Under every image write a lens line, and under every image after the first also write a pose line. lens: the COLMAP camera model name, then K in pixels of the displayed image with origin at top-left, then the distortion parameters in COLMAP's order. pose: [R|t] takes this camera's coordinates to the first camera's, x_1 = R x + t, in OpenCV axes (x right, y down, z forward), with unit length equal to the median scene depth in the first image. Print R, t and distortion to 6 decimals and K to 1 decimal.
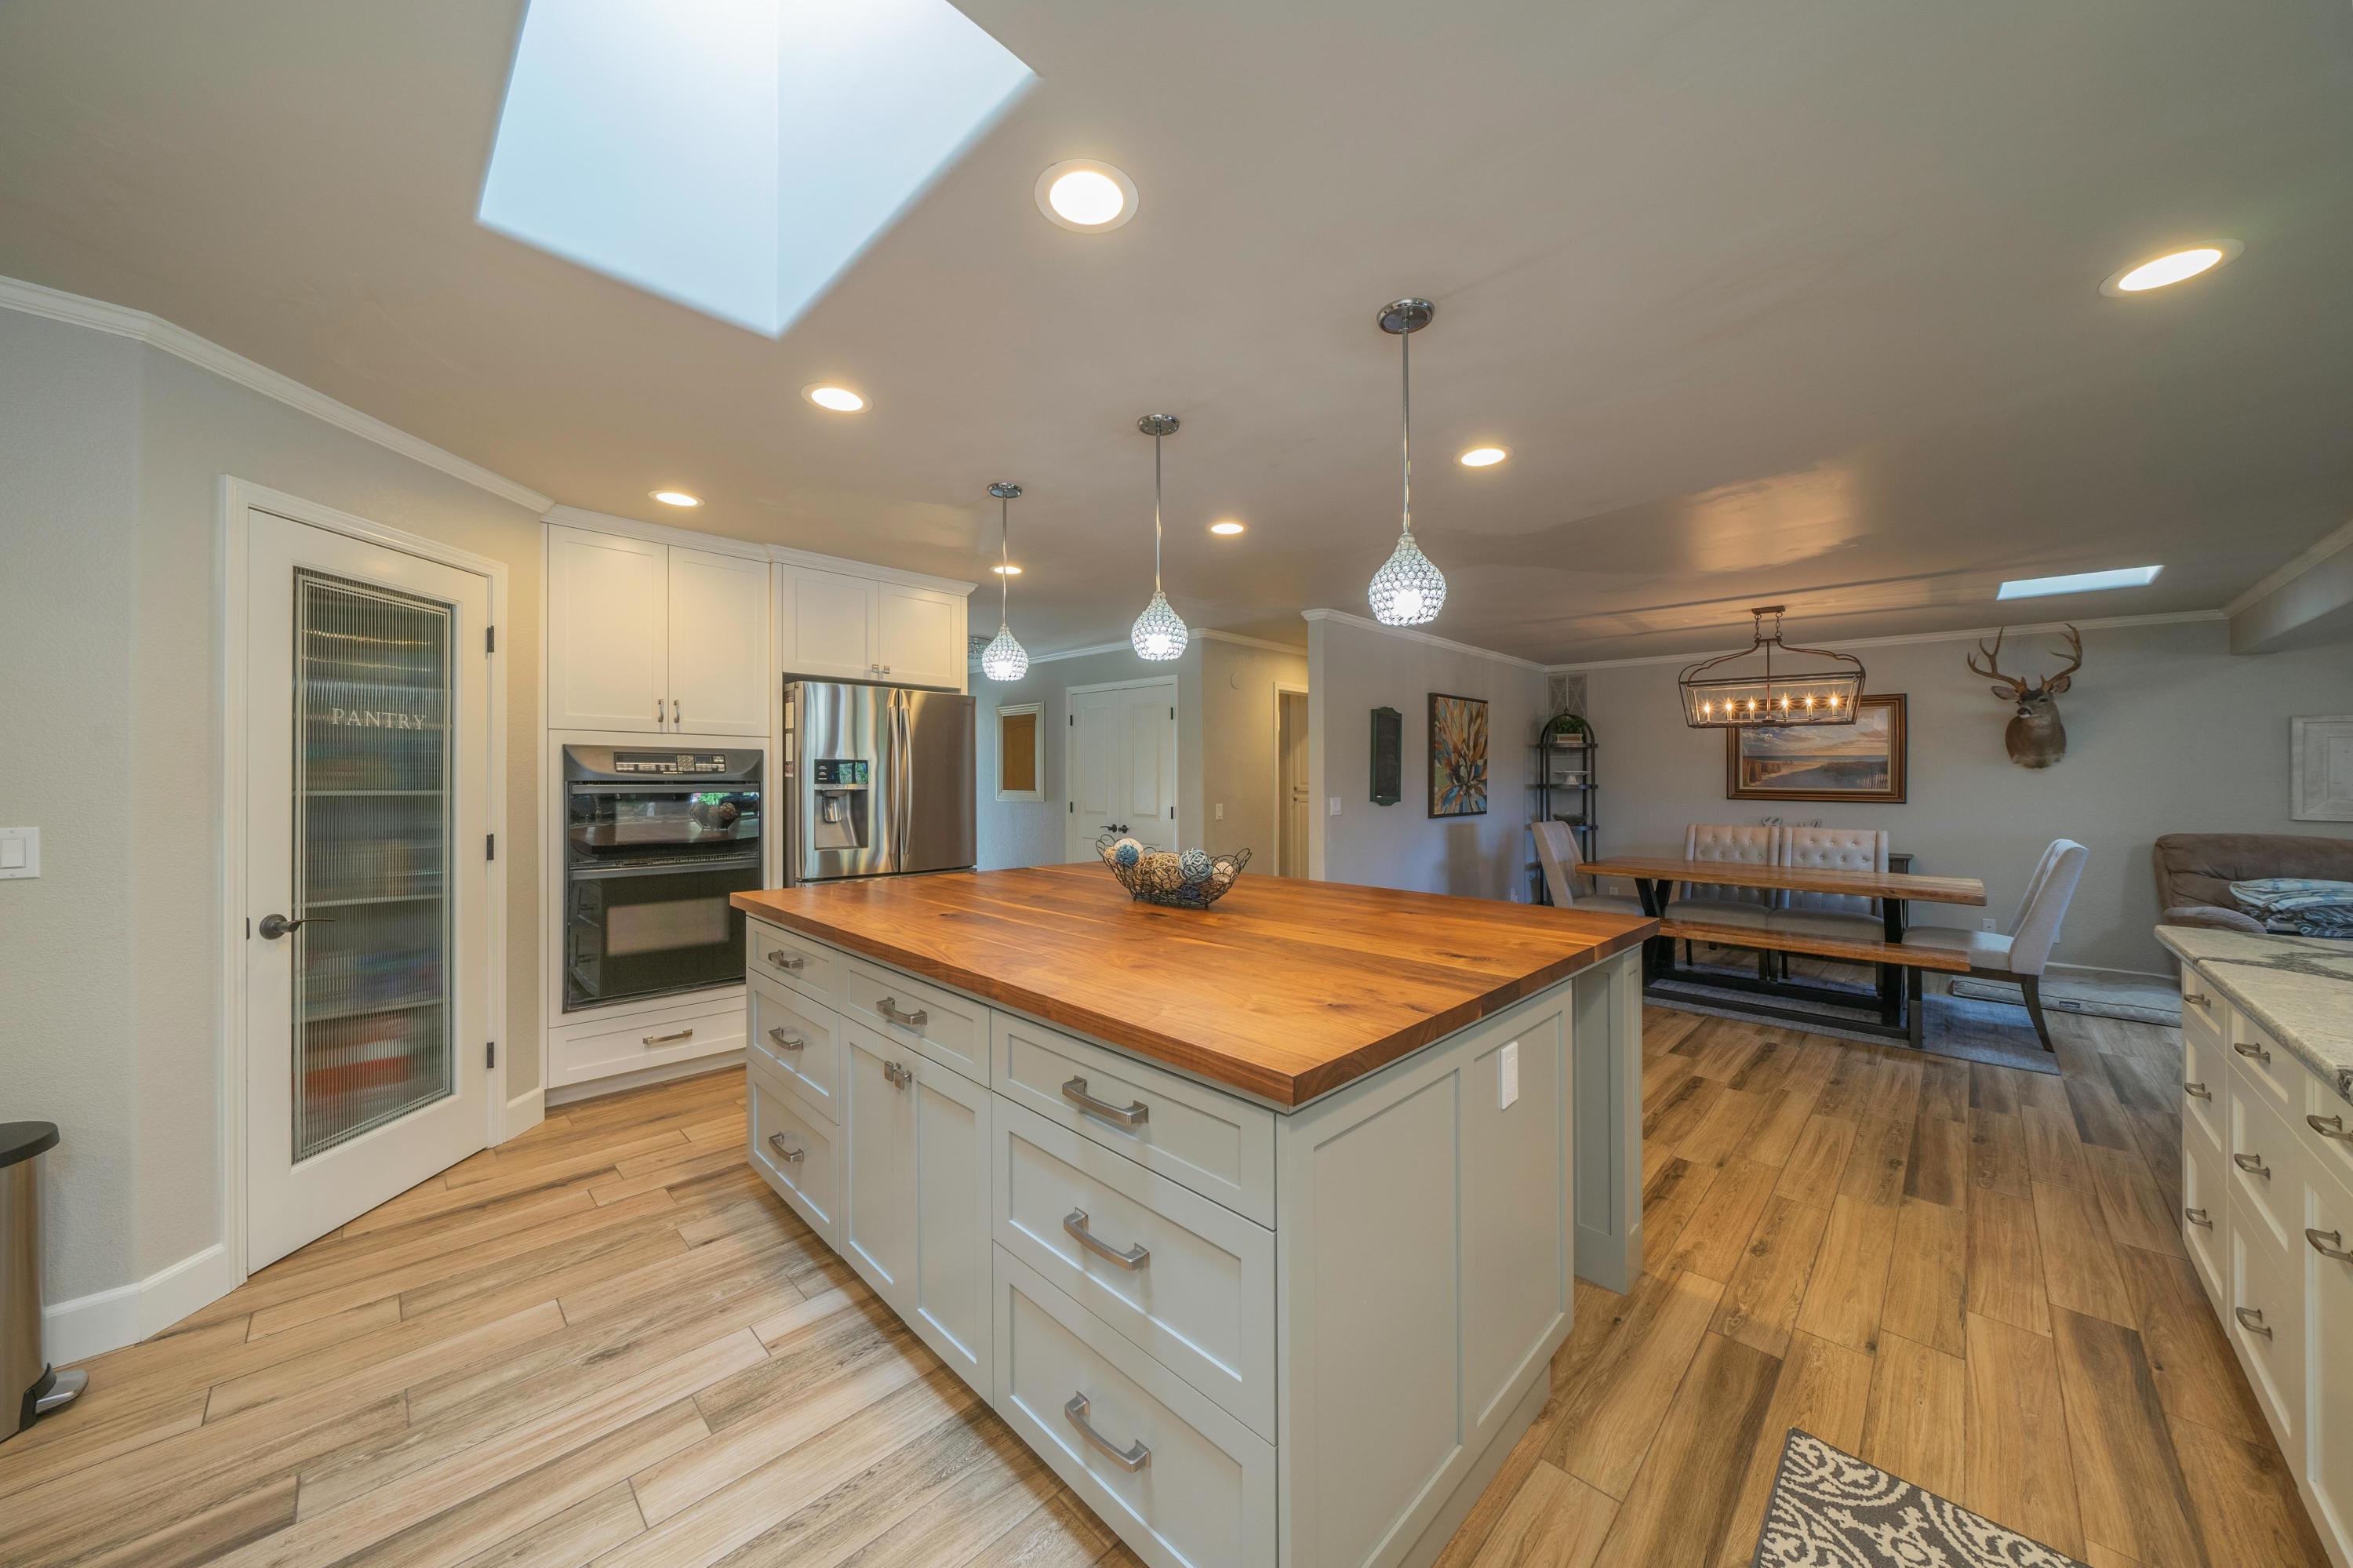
lens RADIAL K [[806.5, 0, 1175.4], [0, 806.5, 782.2], [0, 0, 1]] dist [-0.001388, -0.000108]
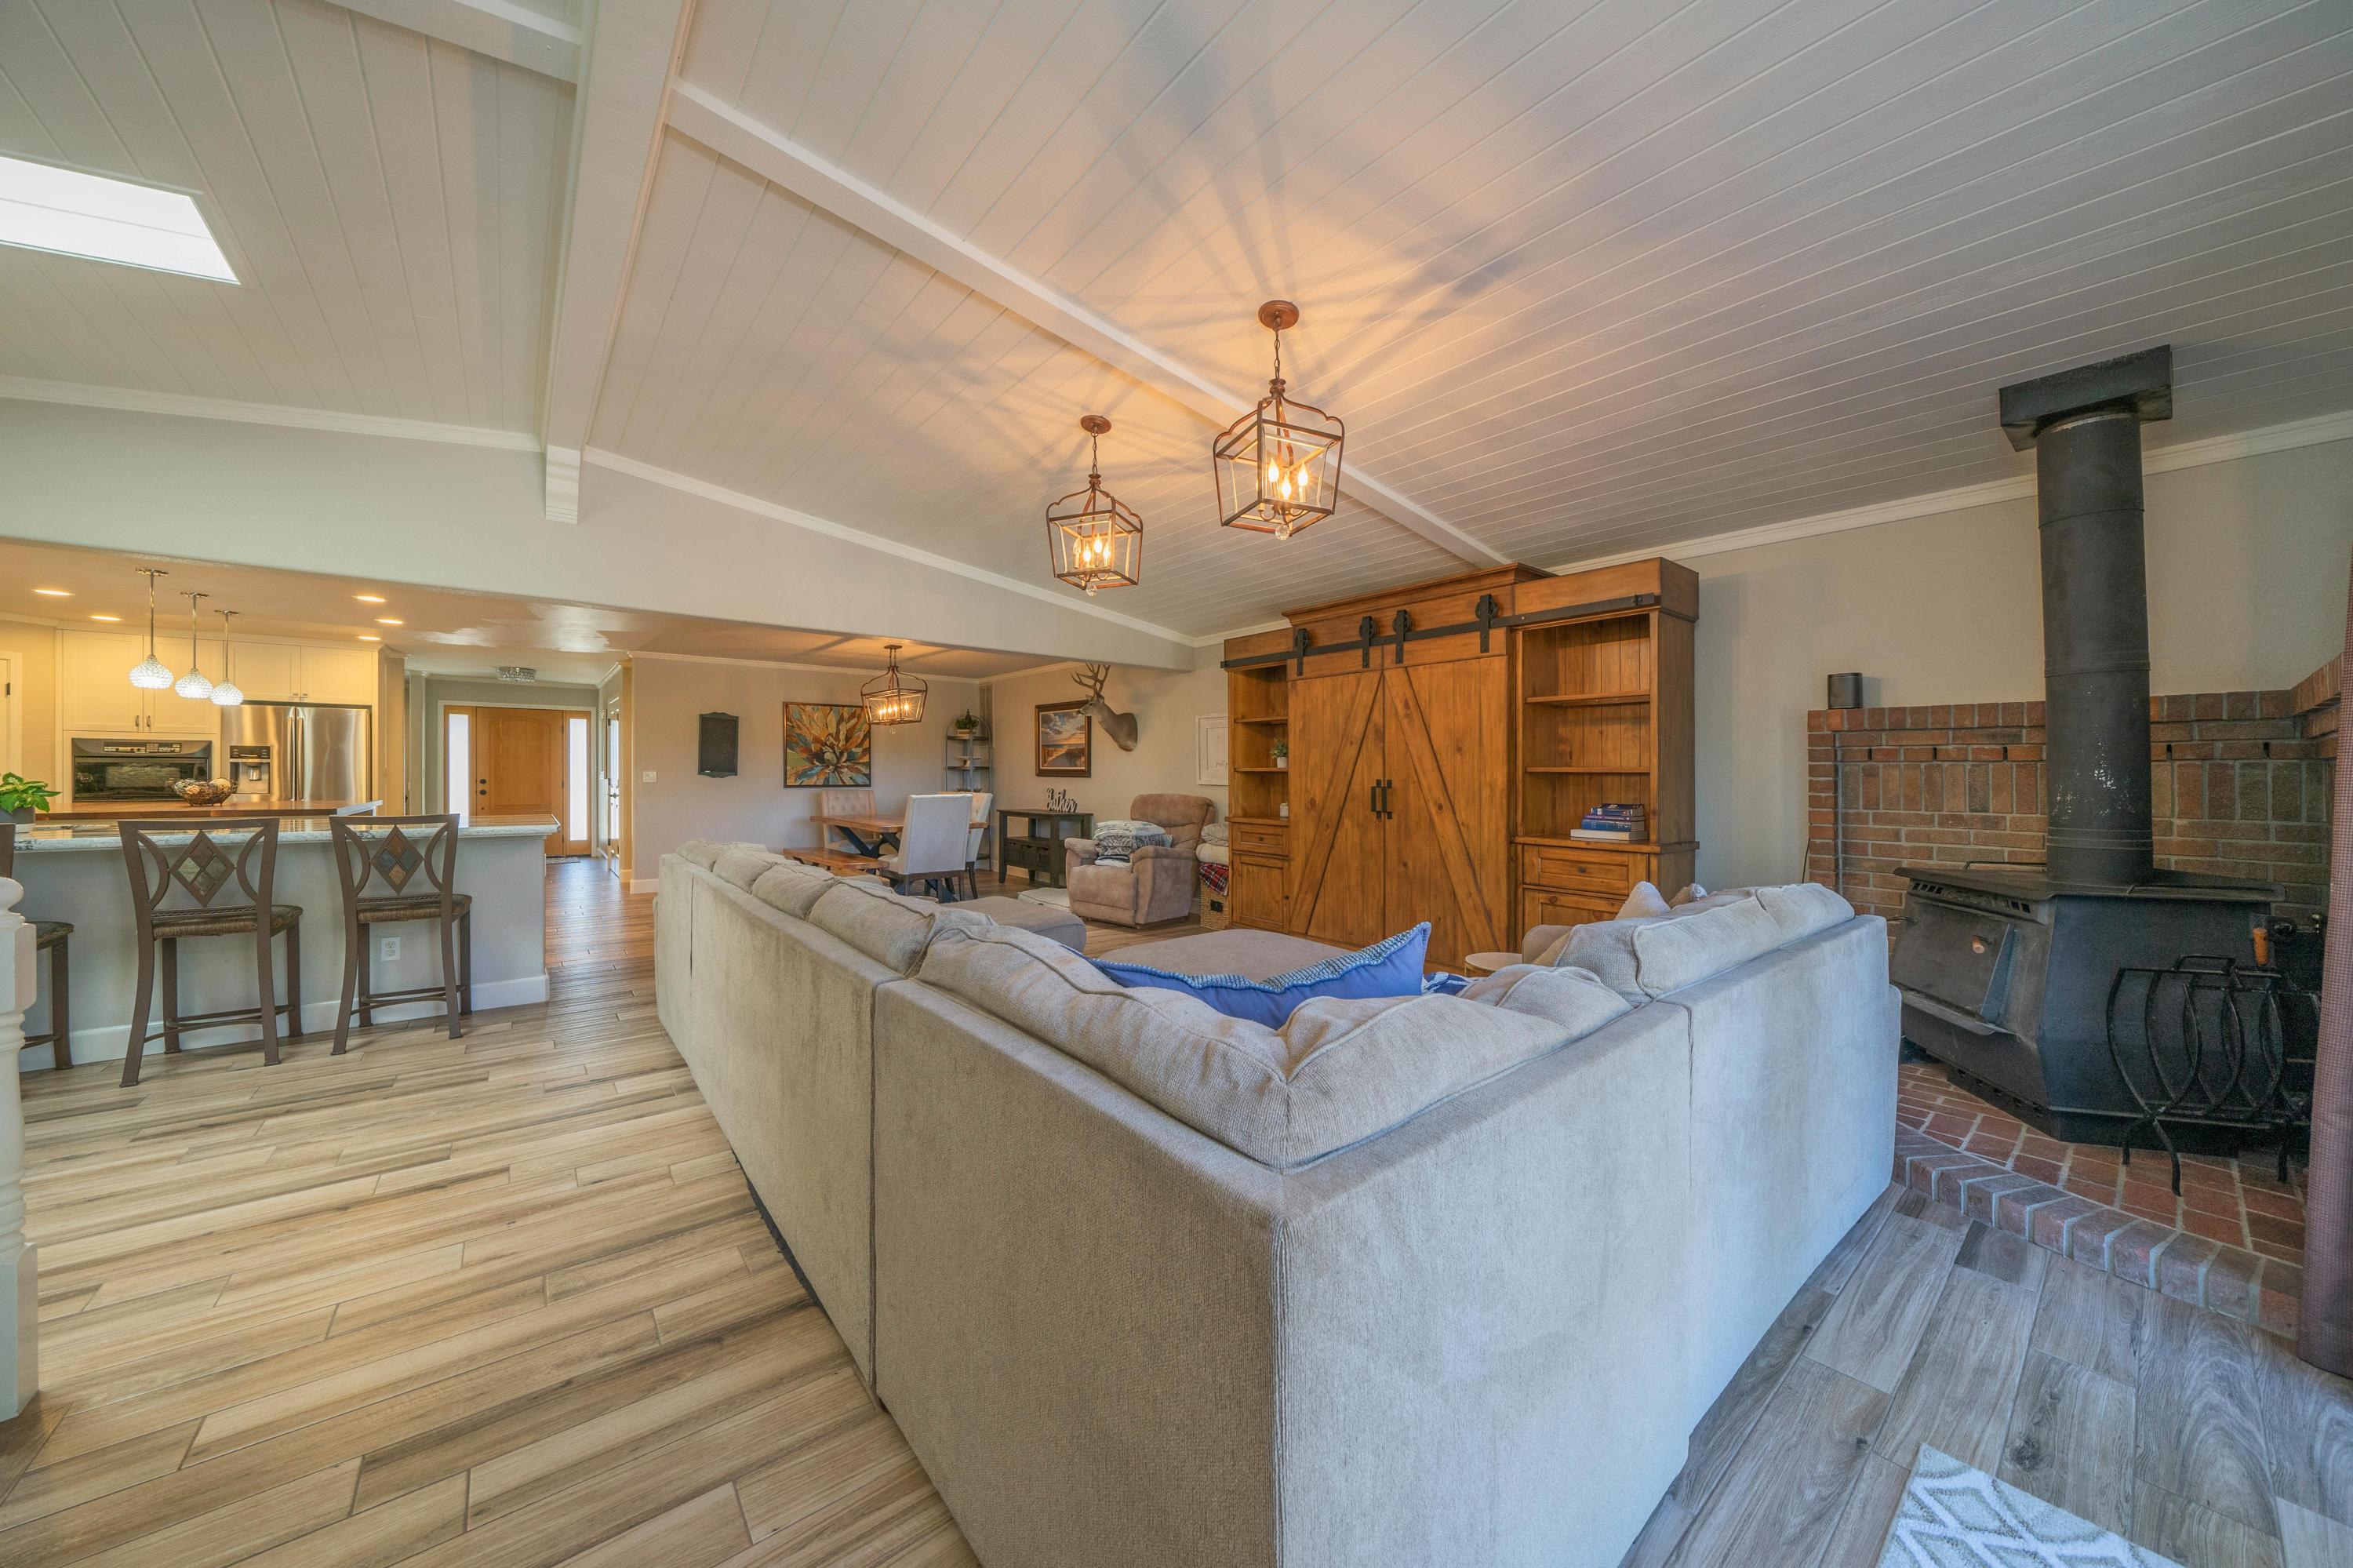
lens RADIAL K [[806.5, 0, 1164.7], [0, 806.5, 782.4], [0, 0, 1]] dist [-0.001388, -0.000108]
pose [[0.993716, 0.000481, -0.111931, 1.700880], [-0.000298, 0.999999, 0.001648, 0.046685], [0.111932, -0.001604, 0.993715, -0.542678]]
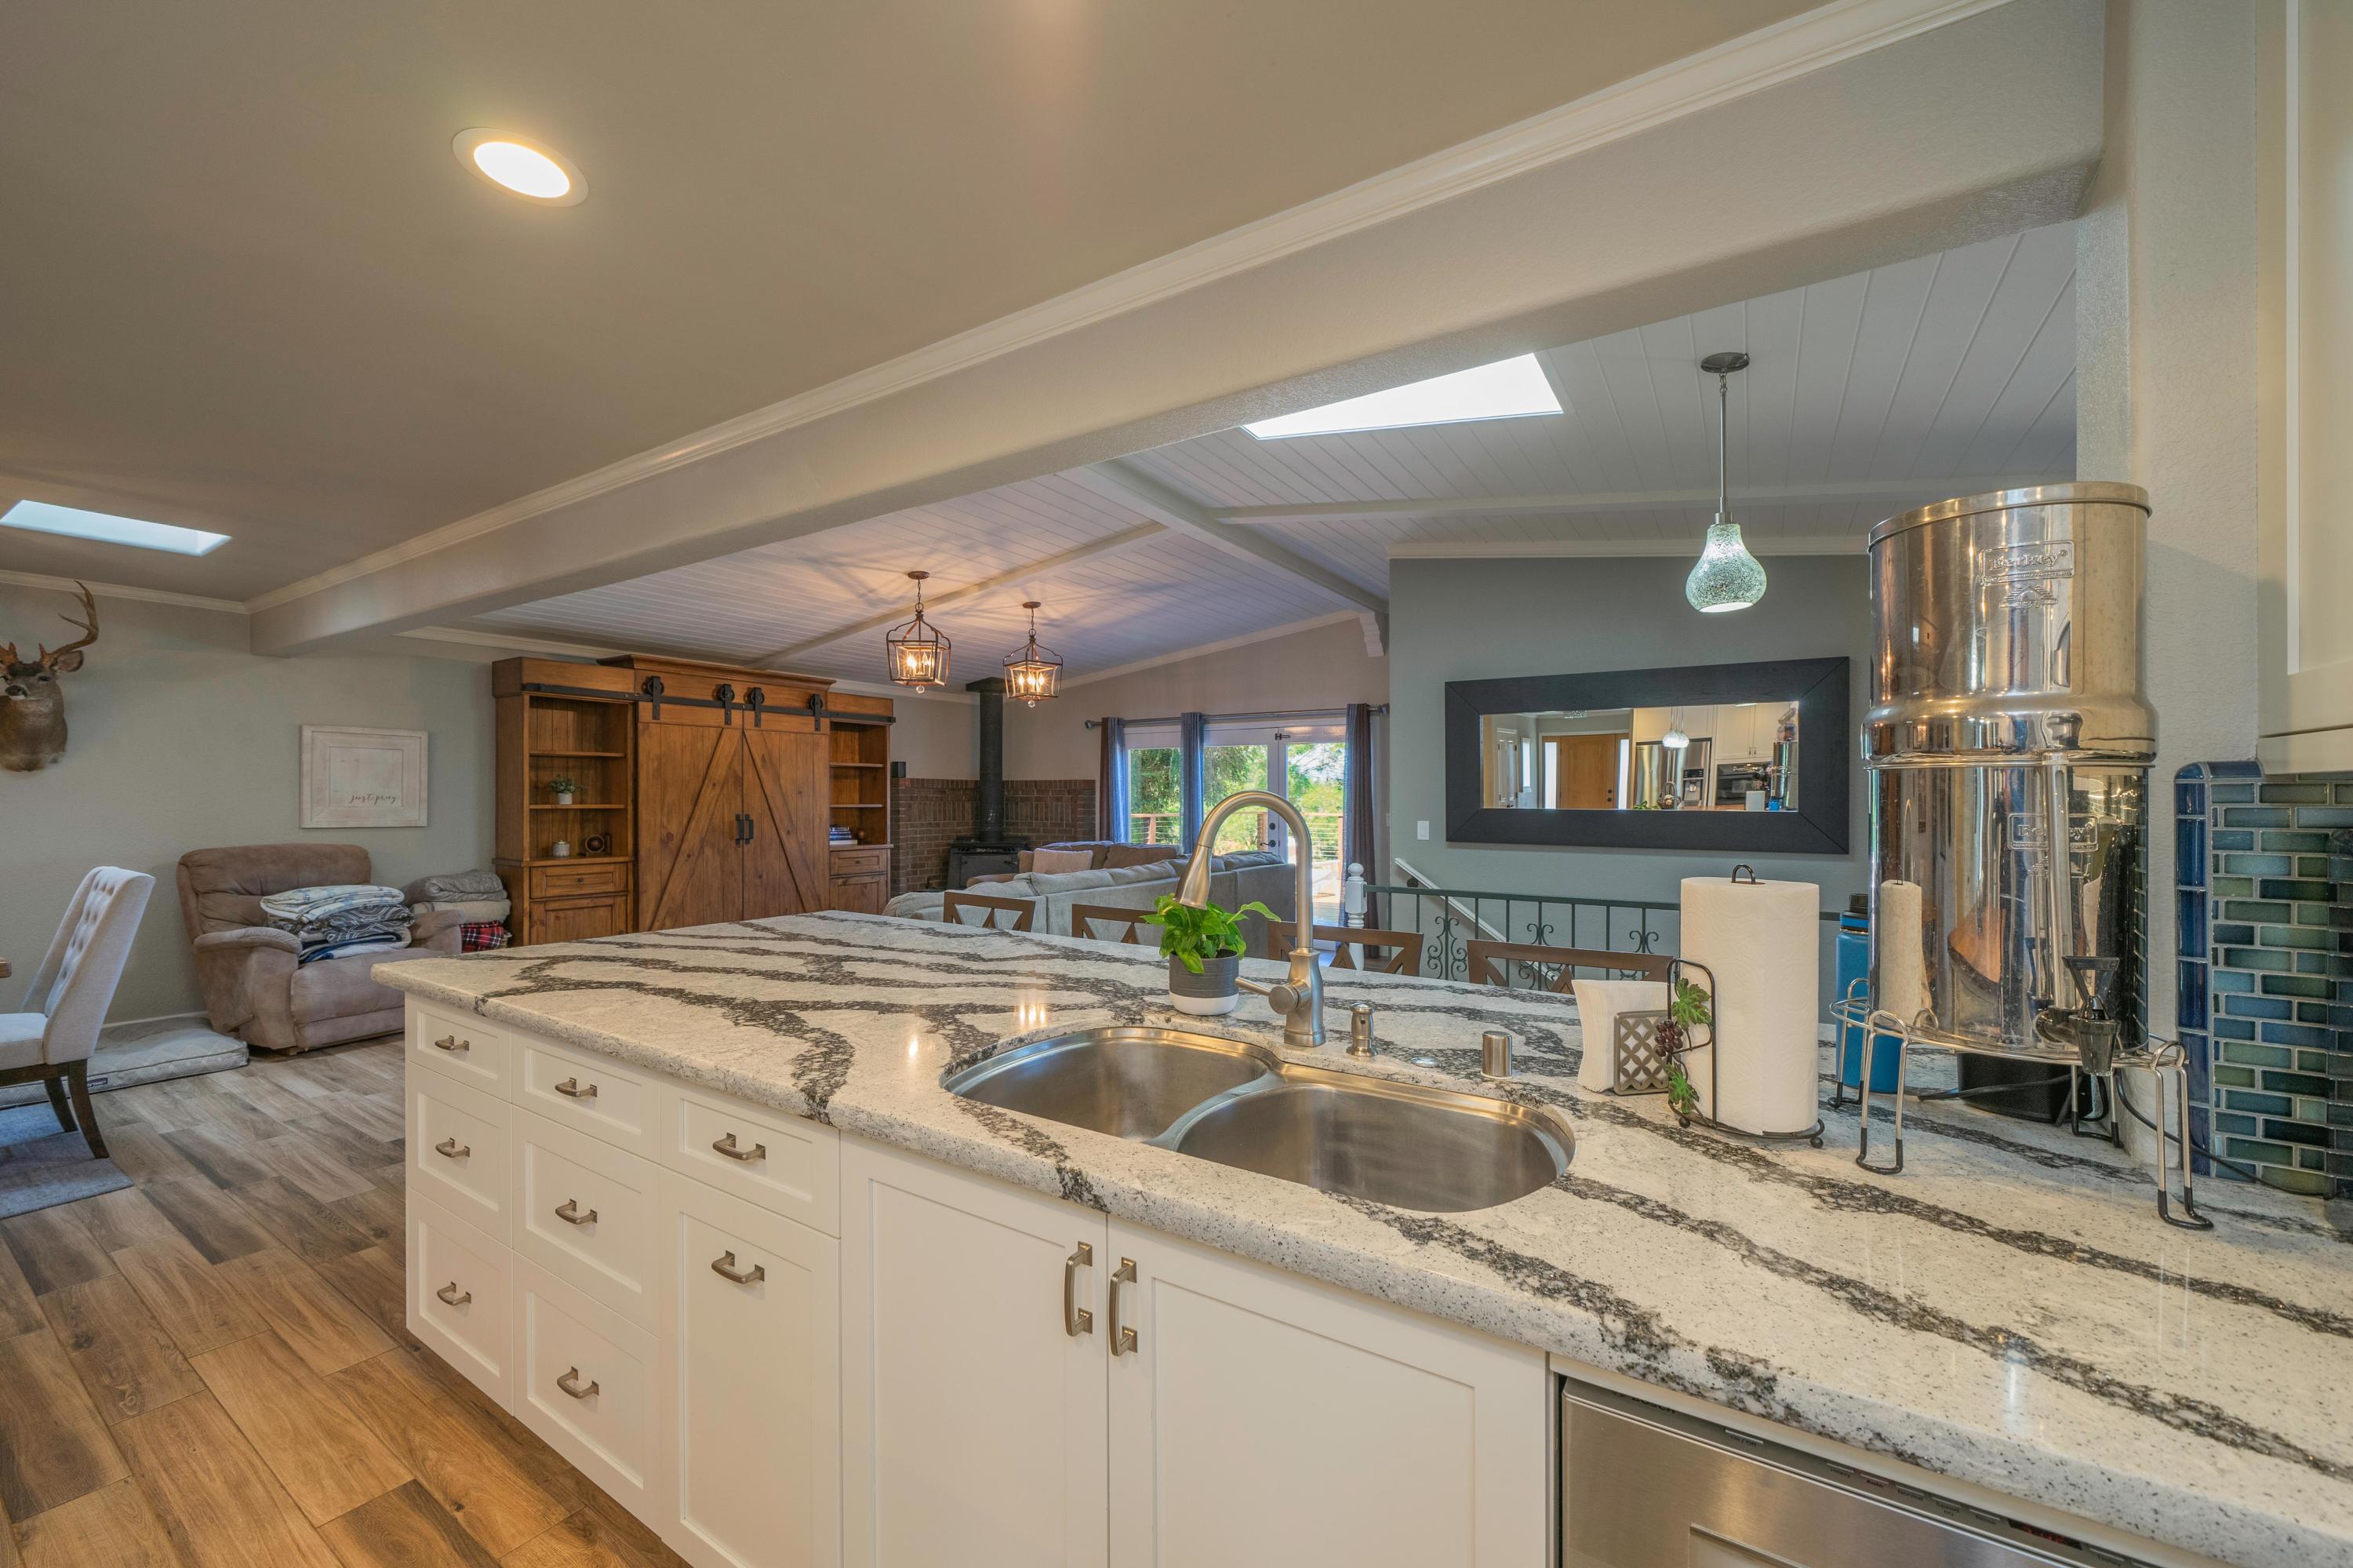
lens RADIAL K [[913.7, 0, 1177.0], [0, 913.7, 794.2], [0, 0, 1]] dist [-0.003226, -0.000327]
pose [[-0.204708, -0.004901, 0.978811, 0.069999], [-0.000212, 0.999988, 0.004963, -0.000991], [-0.978823, 0.000808, -0.204707, 0.194044]]
